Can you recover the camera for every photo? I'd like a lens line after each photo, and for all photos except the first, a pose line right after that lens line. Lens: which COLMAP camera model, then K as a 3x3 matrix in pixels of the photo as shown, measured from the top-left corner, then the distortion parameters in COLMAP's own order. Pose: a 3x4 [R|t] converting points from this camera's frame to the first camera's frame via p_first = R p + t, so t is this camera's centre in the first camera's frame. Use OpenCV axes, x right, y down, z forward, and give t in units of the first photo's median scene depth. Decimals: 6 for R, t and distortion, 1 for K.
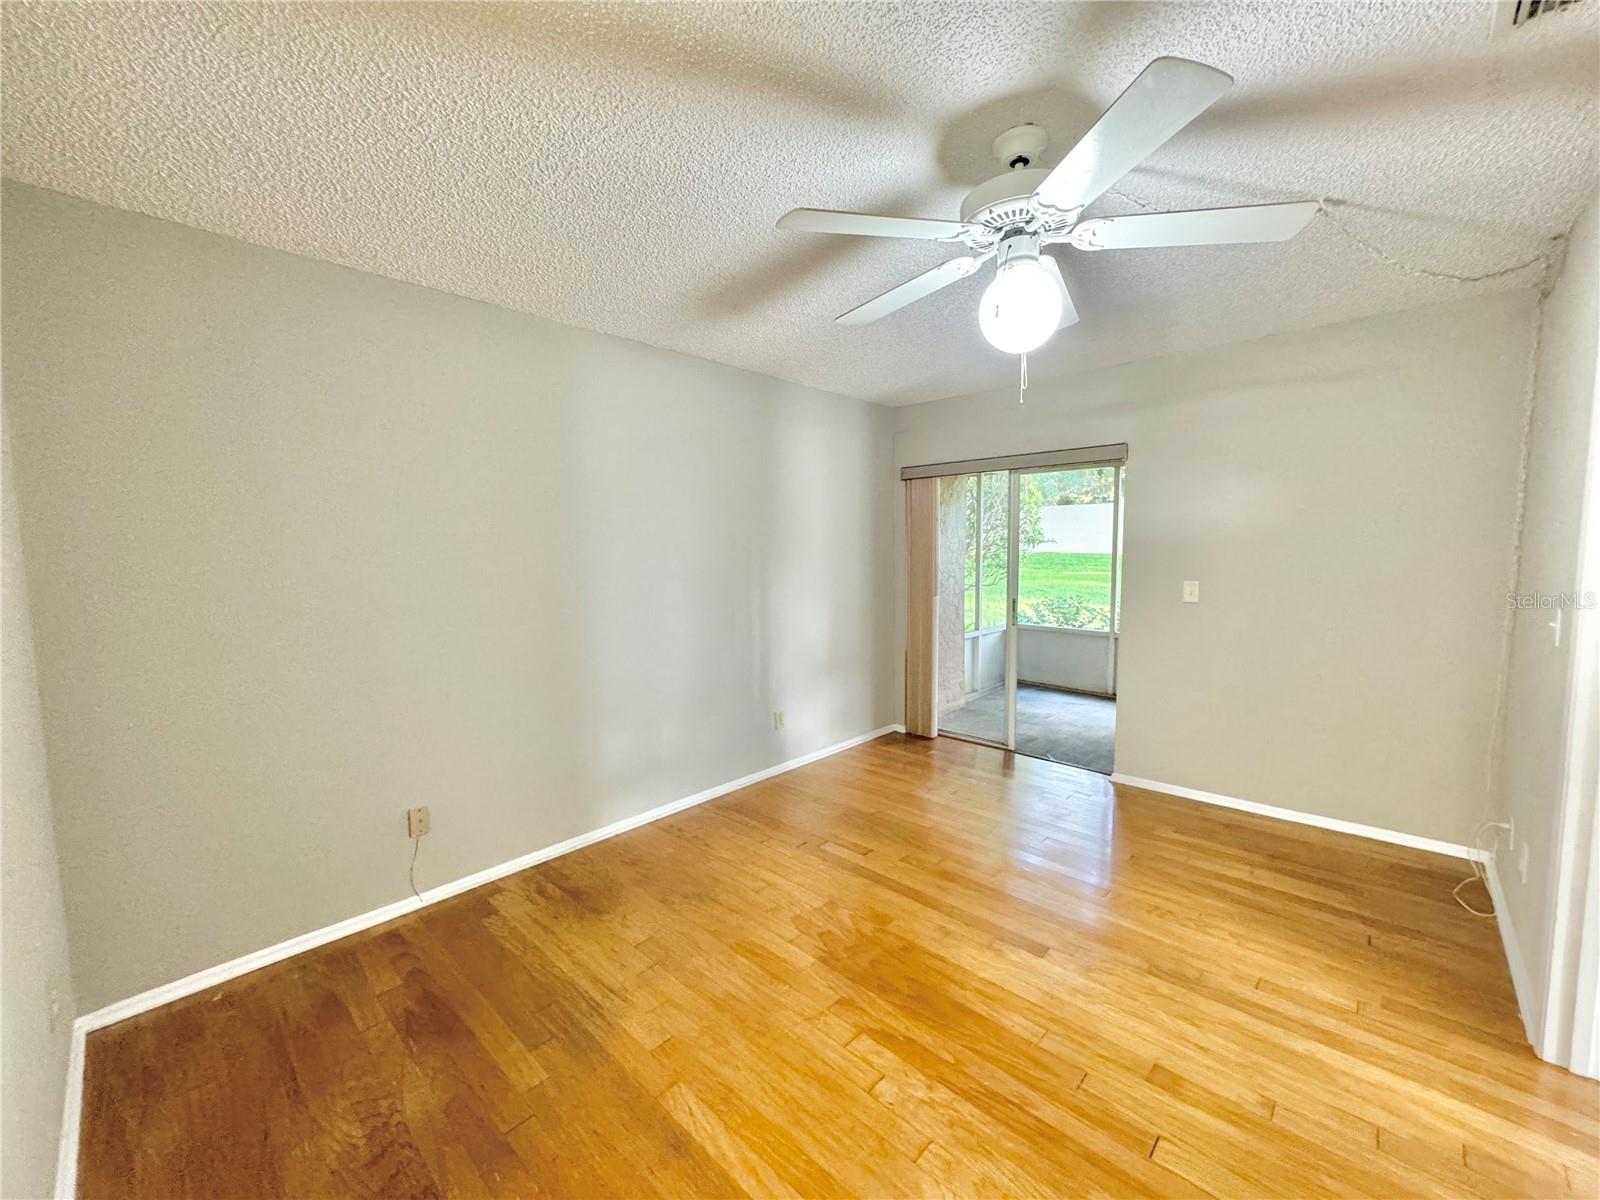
lens RADIAL K [[638.6, 0, 817.4], [0, 638.6, 596.0], [0, 0, 1]] dist [-0.003945, 0.001120]
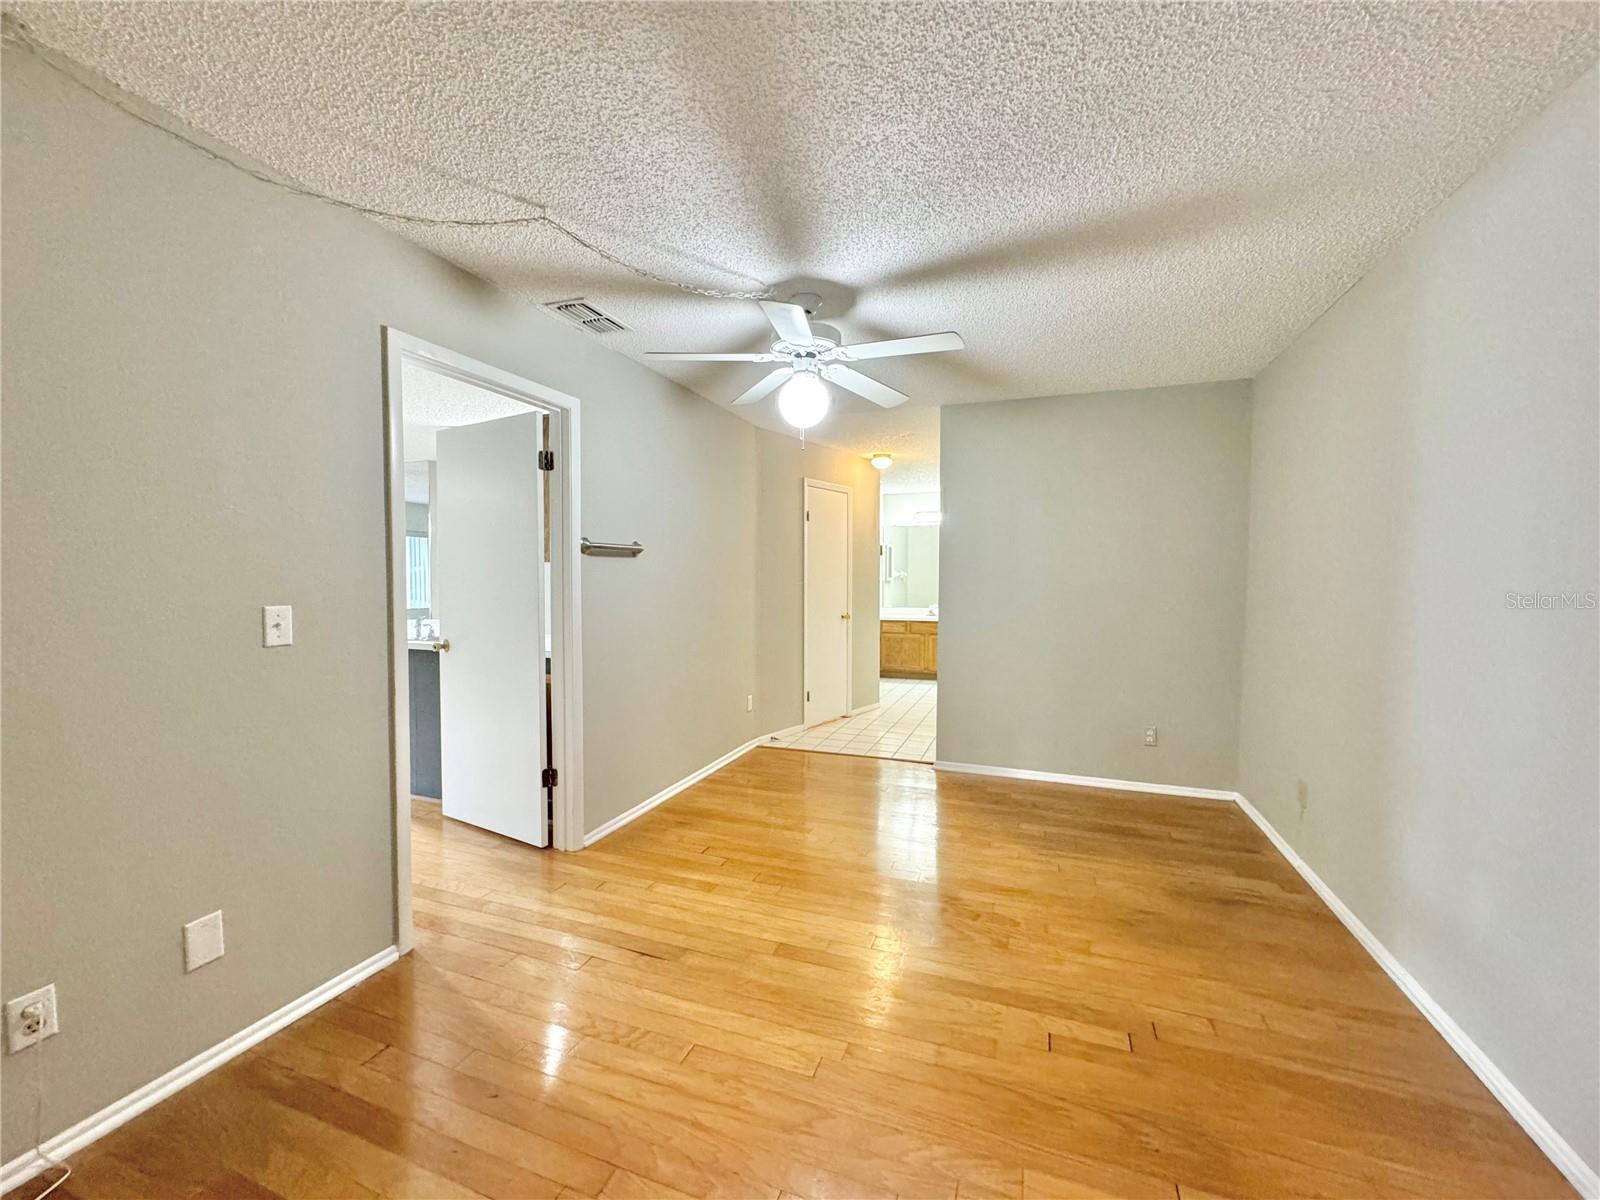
lens RADIAL K [[638.6, 0, 805.3], [0, 638.6, 598.6], [0, 0, 1]] dist [-0.003945, 0.001120]
pose [[-0.931080, 0.025349, -0.363932, 0.685051], [-0.015672, 0.993883, 0.109320, -0.110515], [0.364477, 0.107490, -0.924988, 1.938720]]
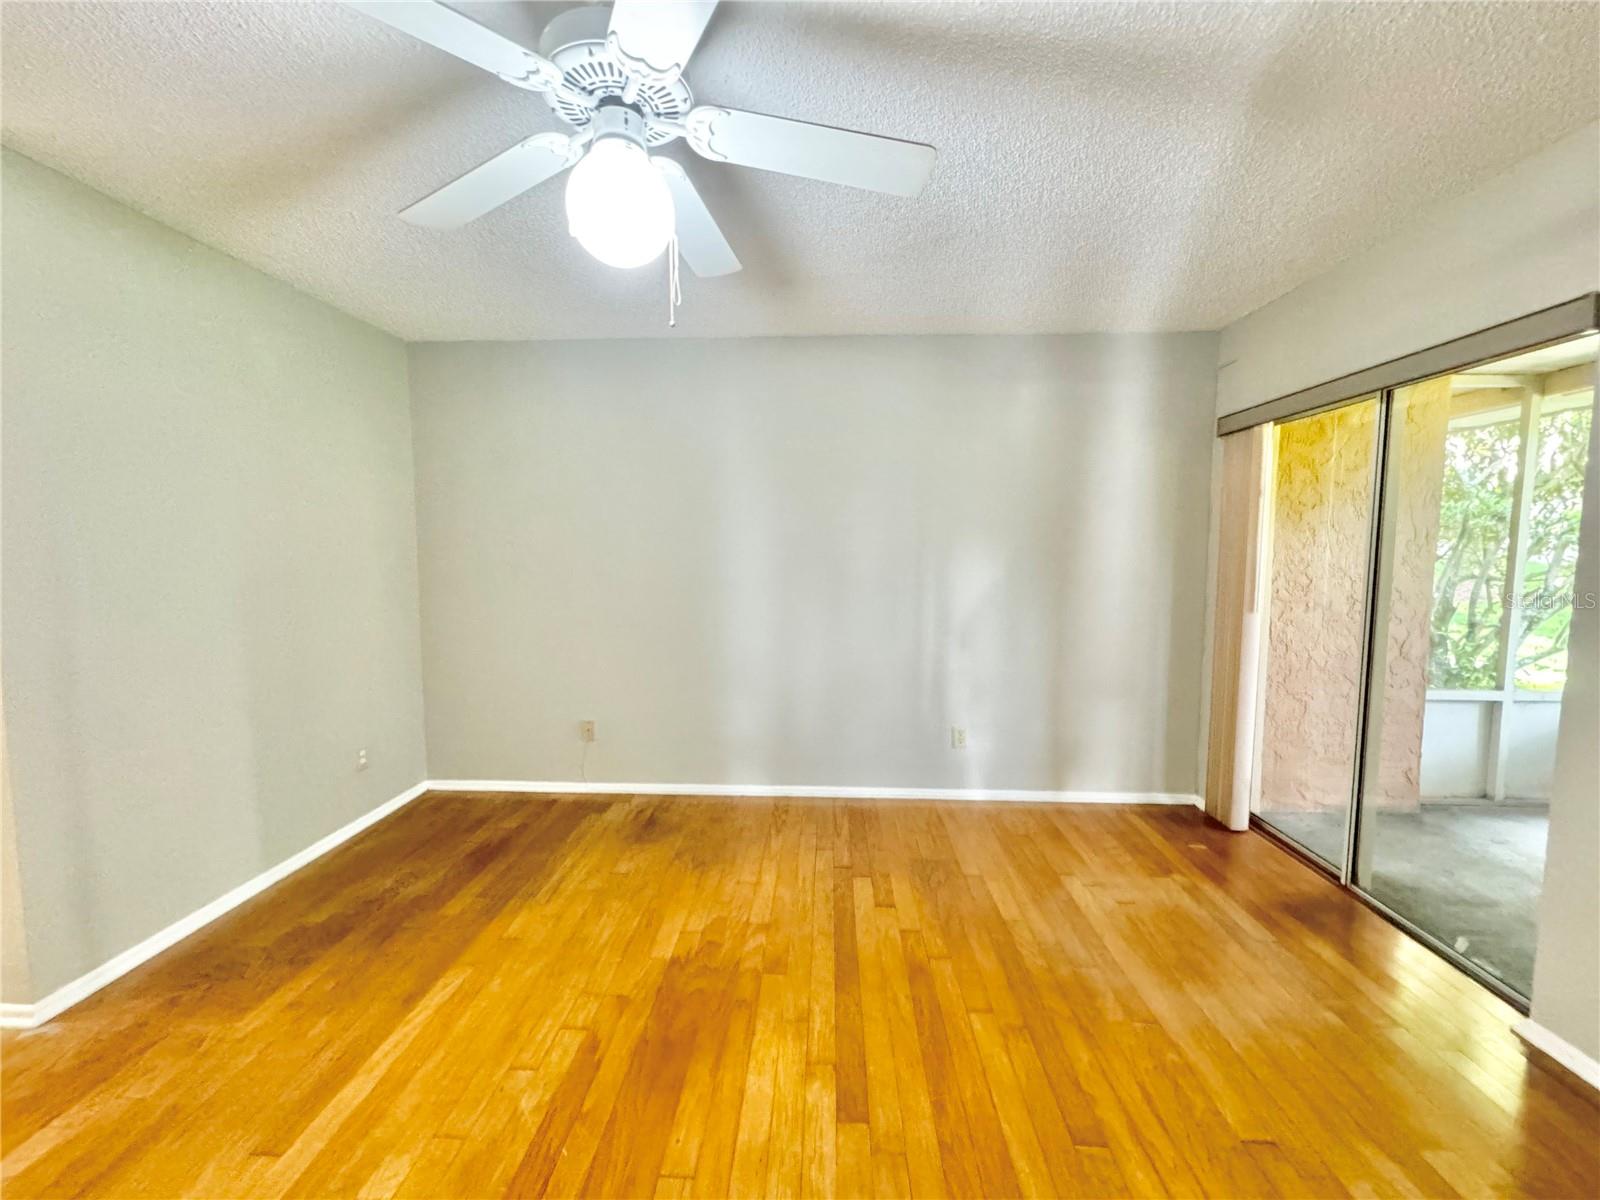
lens RADIAL K [[638.6, 0, 800.6], [0, 638.6, 605.1], [0, 0, 1]] dist [-0.003945, 0.001120]
pose [[0.646965, 0.076506, -0.758672, 0.805552], [-0.067964, 0.996780, 0.042560, -0.008426], [0.759485, 0.024028, 0.650081, 0.514535]]
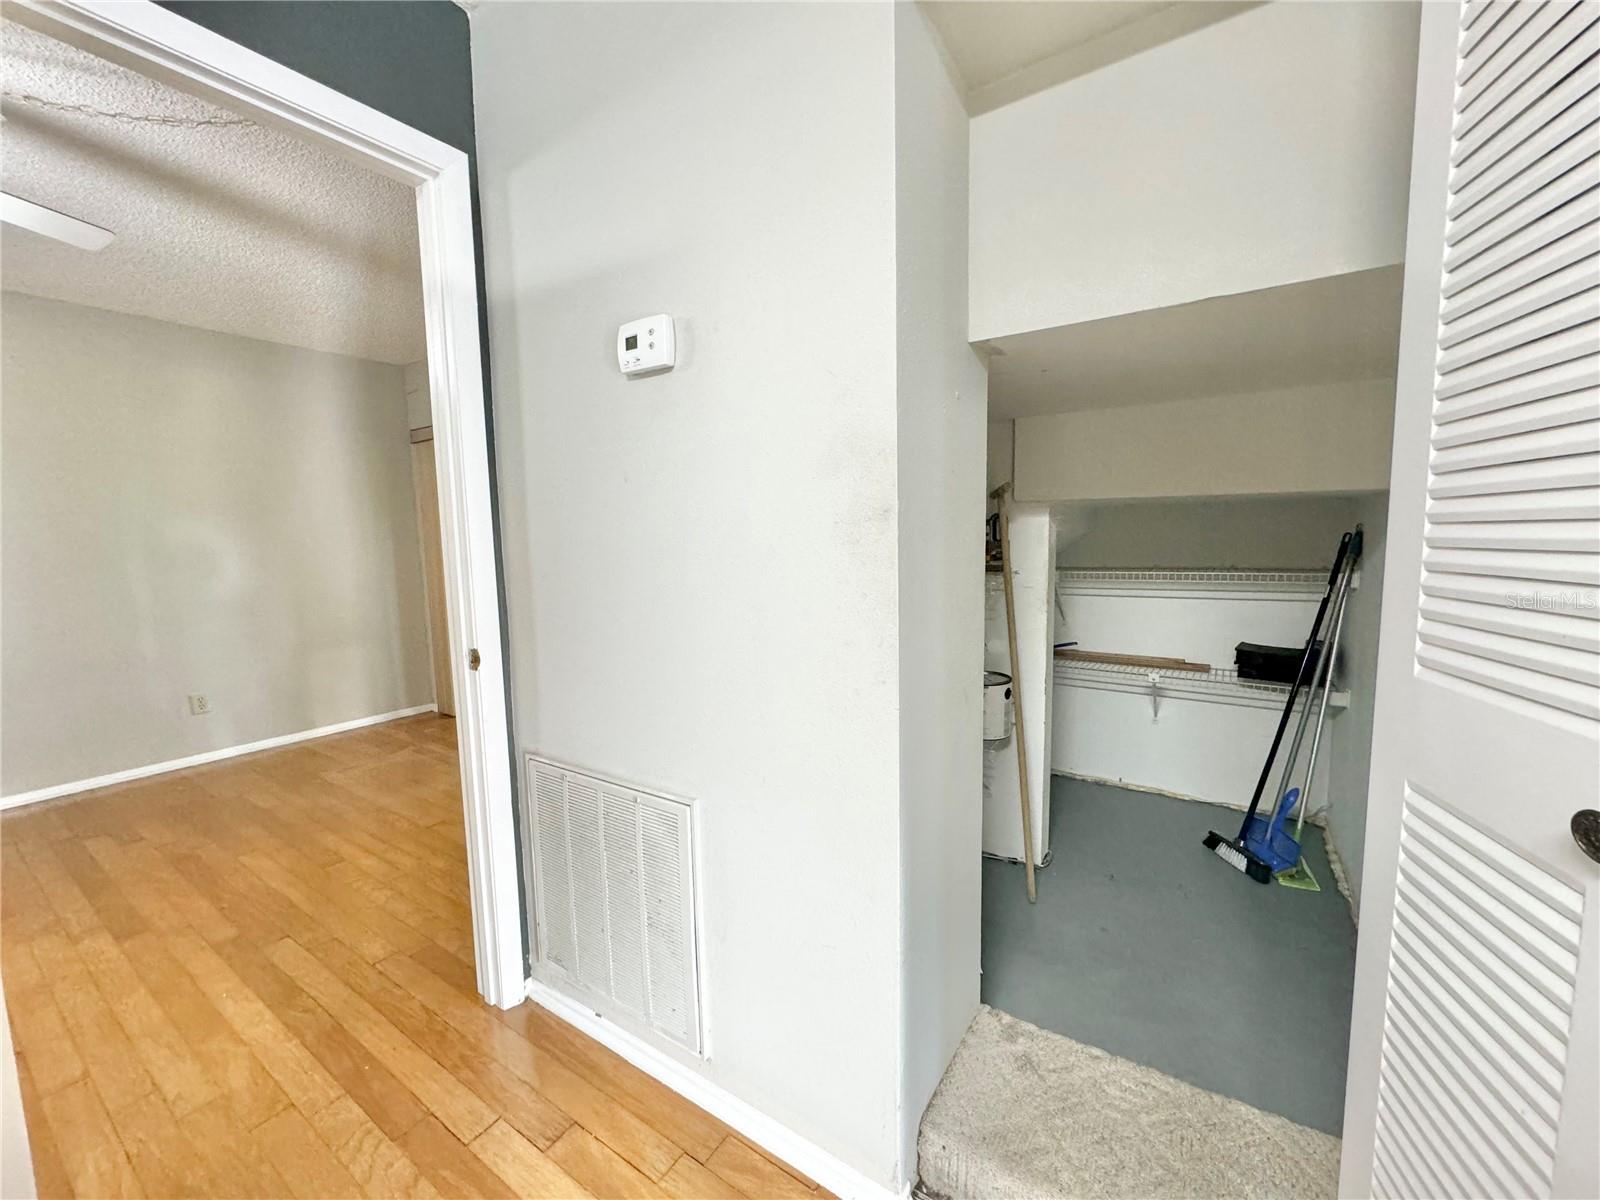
lens RADIAL K [[638.6, 0, 797.4], [0, 638.6, 595.1], [0, 0, 1]] dist [-0.003945, 0.001120]
pose [[0.987934, -0.034417, 0.151003, 1.187939], [0.031959, 0.999315, 0.018671, 0.090634], [-0.151543, -0.013620, 0.988357, -0.029065]]
